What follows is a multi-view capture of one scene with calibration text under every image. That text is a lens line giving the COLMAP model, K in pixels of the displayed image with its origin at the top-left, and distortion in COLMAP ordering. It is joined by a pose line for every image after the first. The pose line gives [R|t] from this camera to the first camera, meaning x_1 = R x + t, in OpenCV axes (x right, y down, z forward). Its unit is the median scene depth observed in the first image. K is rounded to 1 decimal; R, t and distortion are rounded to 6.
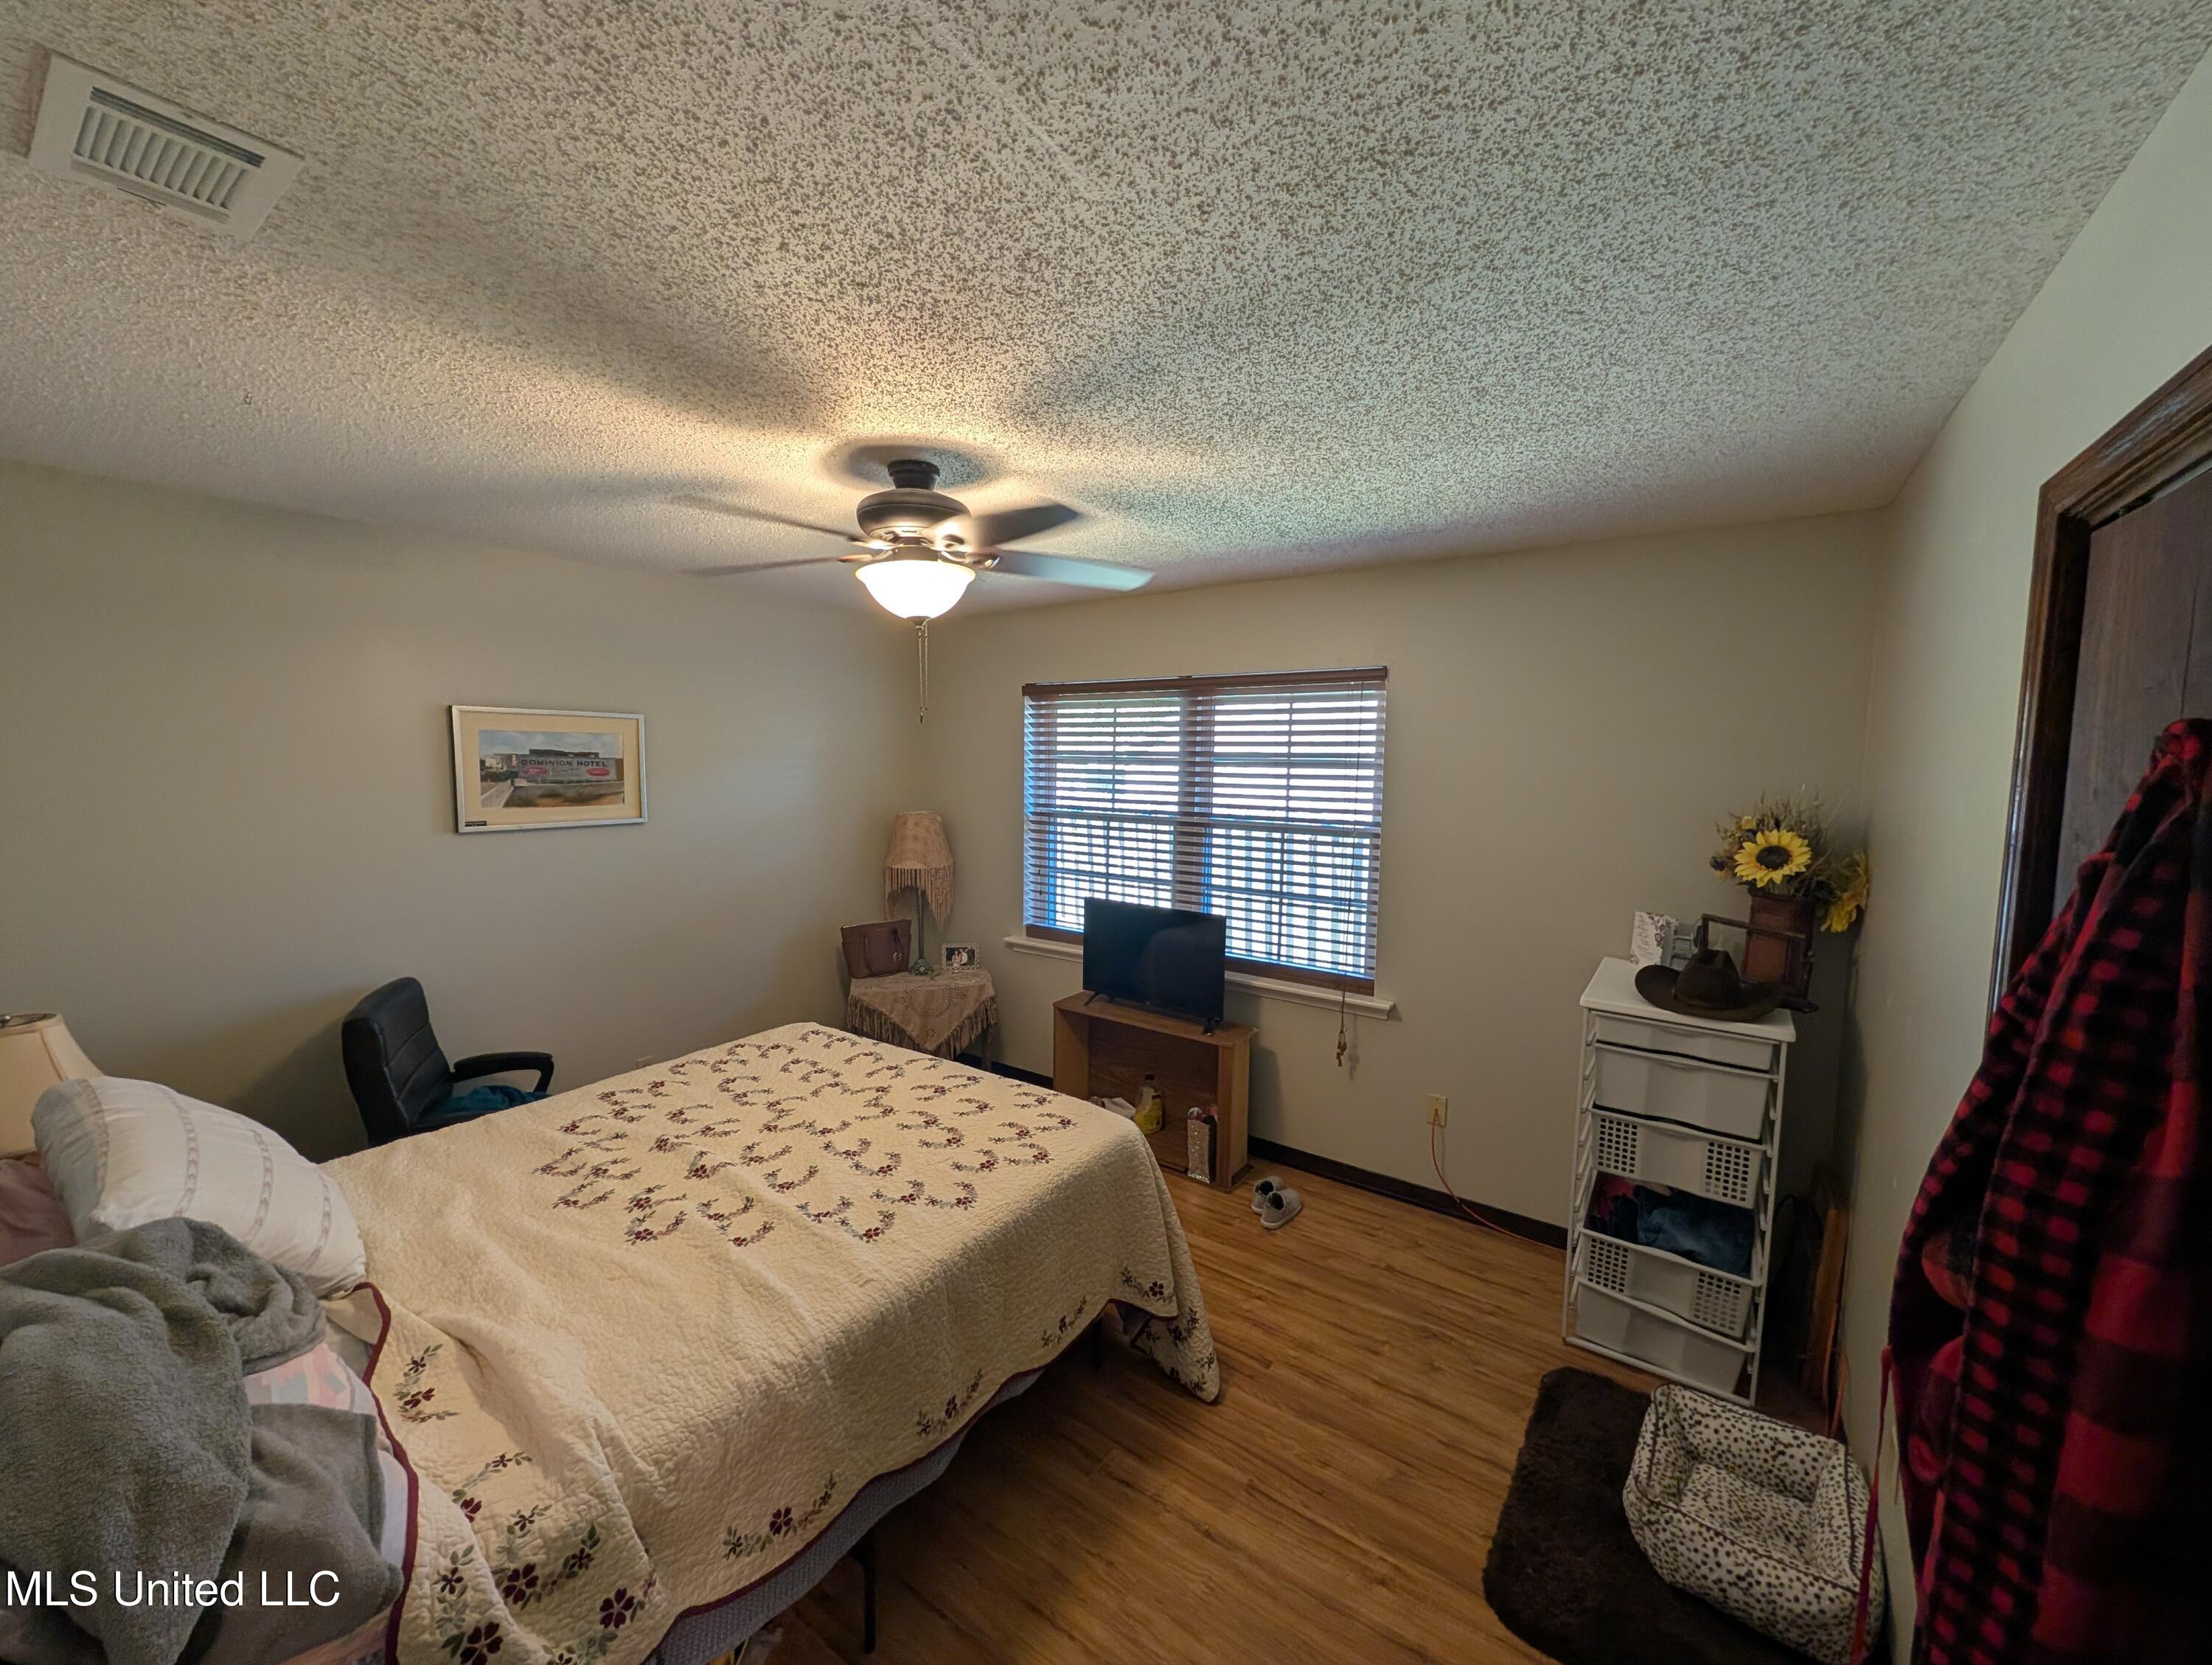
lens RADIAL K [[858.7, 0, 1103.0], [0, 858.7, 830.9], [0, 0, 1]] dist [0.001989, -0.000066]
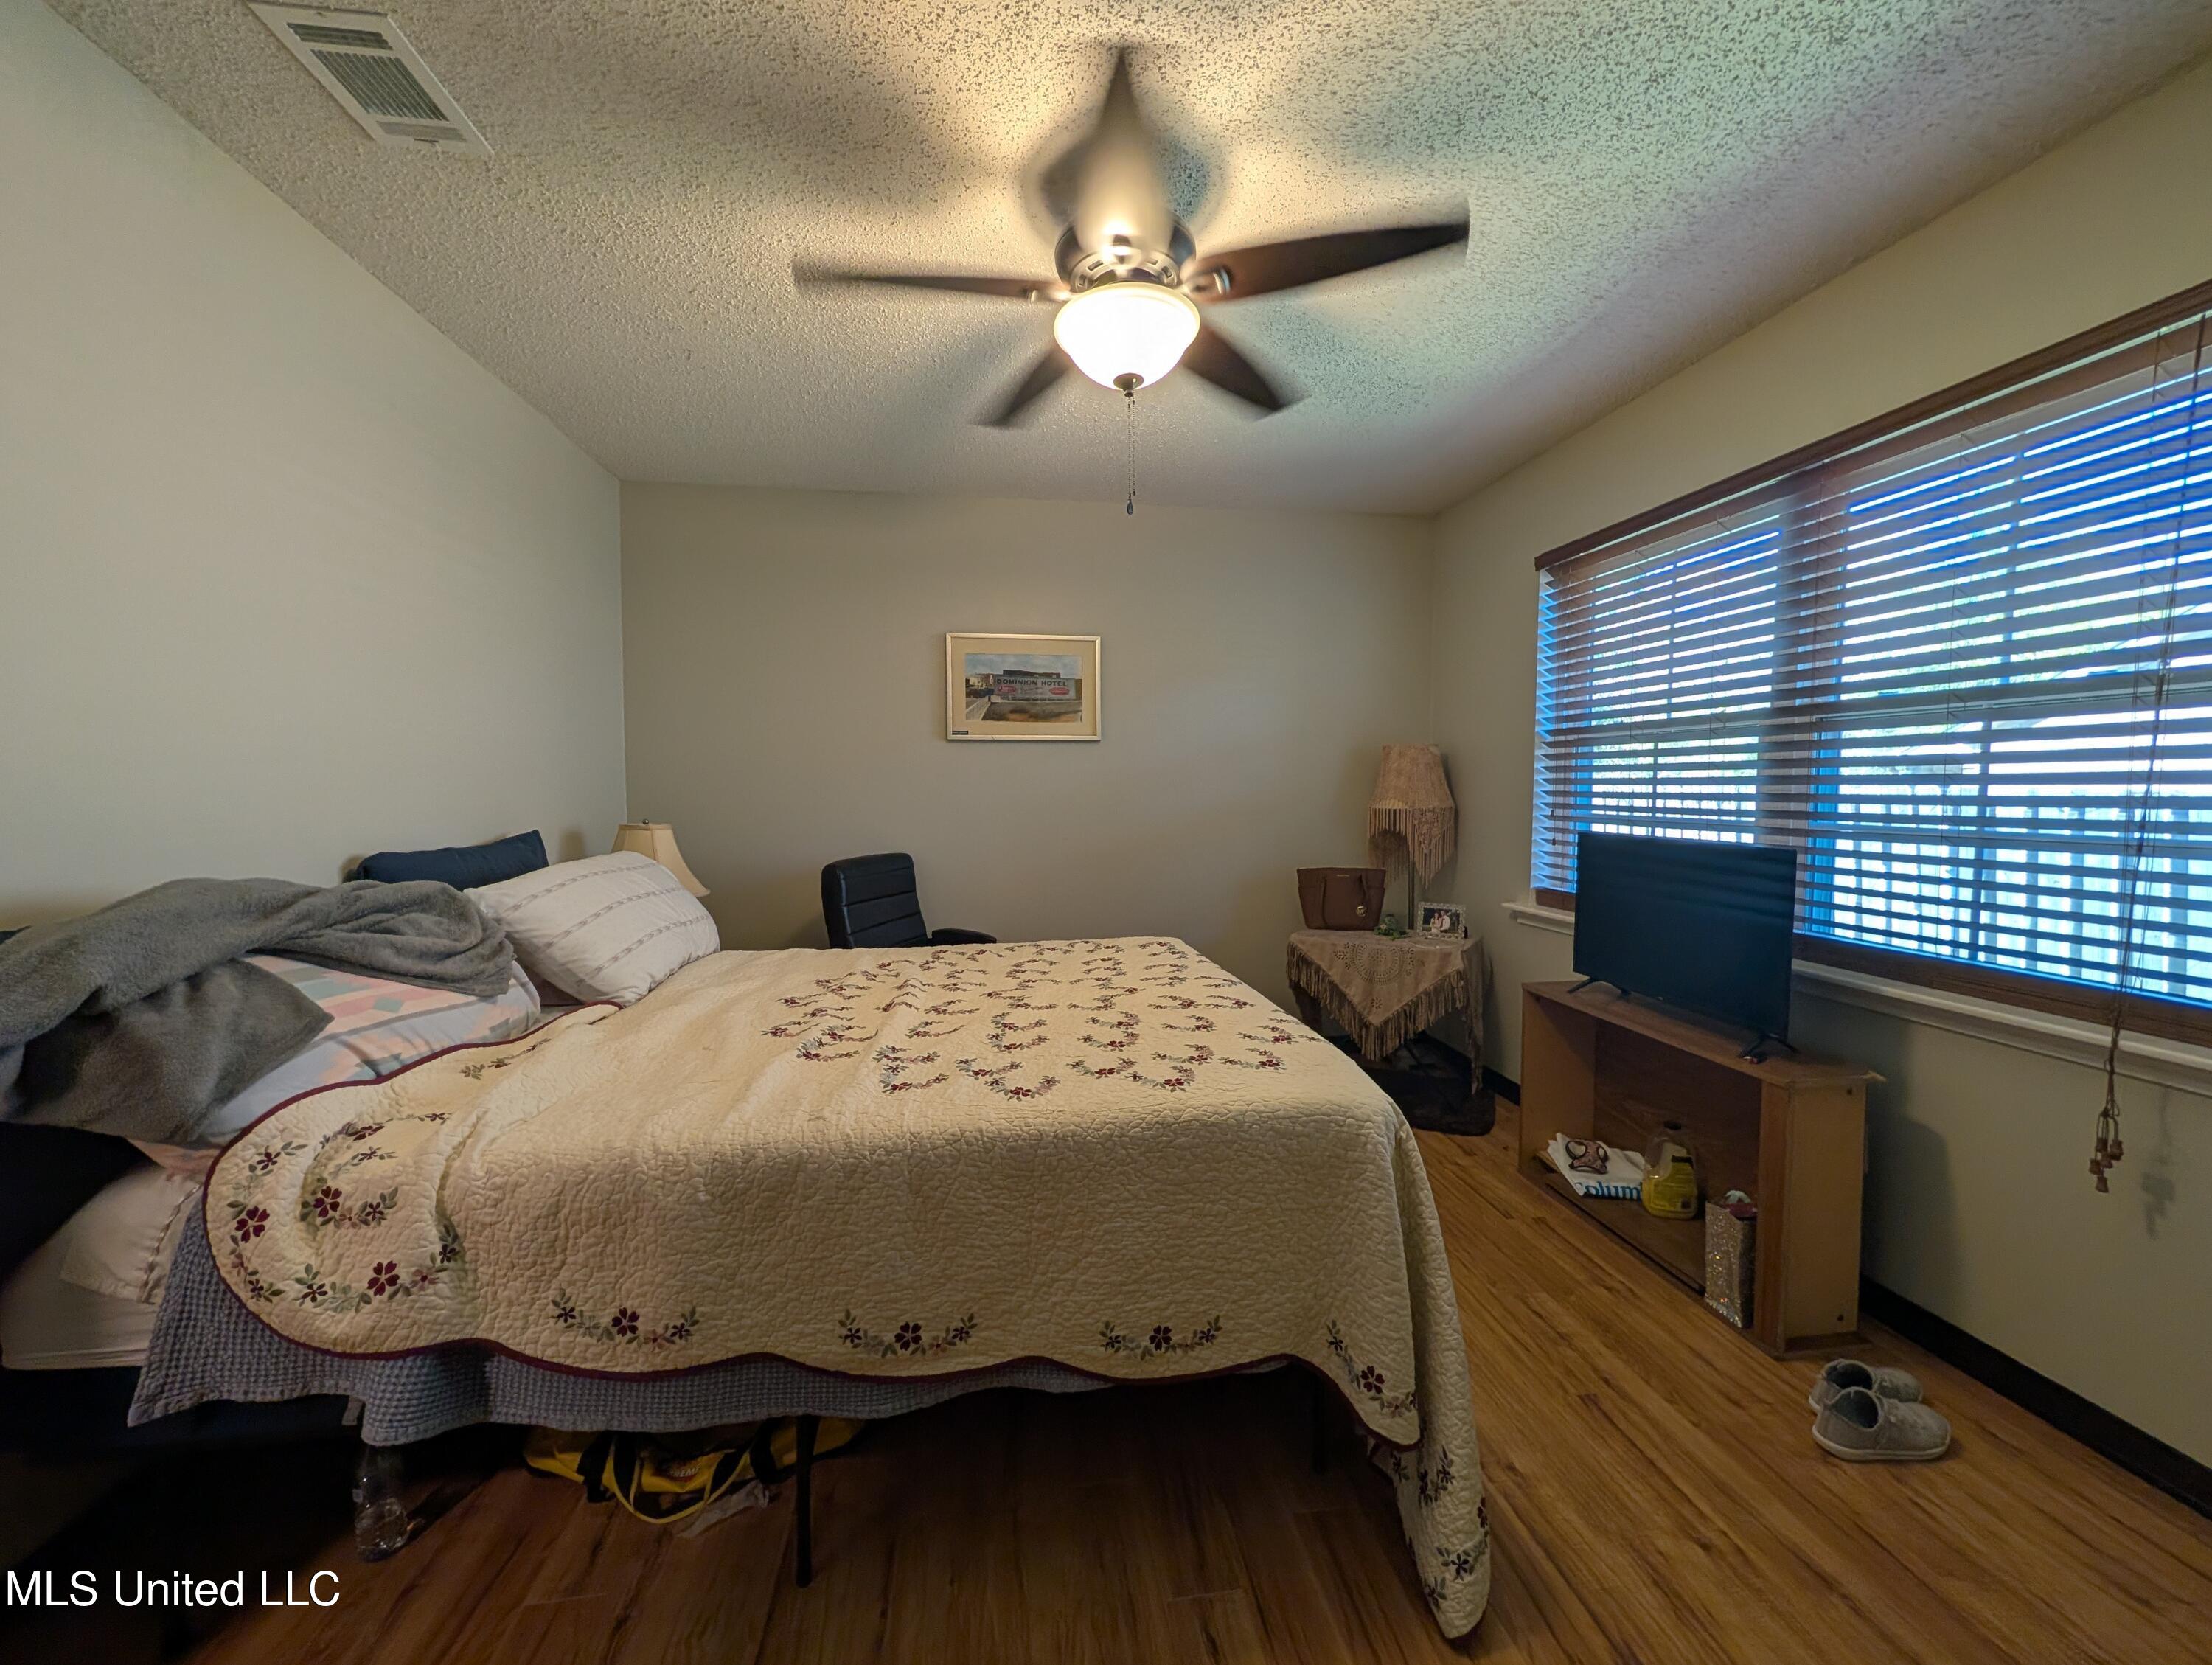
lens RADIAL K [[858.7, 0, 1104.6], [0, 858.7, 834.3], [0, 0, 1]] dist [0.001989, -0.000066]
pose [[0.686223, 0.026614, -0.726904, 0.254999], [-0.055318, 0.998346, -0.015670, 0.131429], [0.725284, 0.050964, 0.686560, 0.322968]]
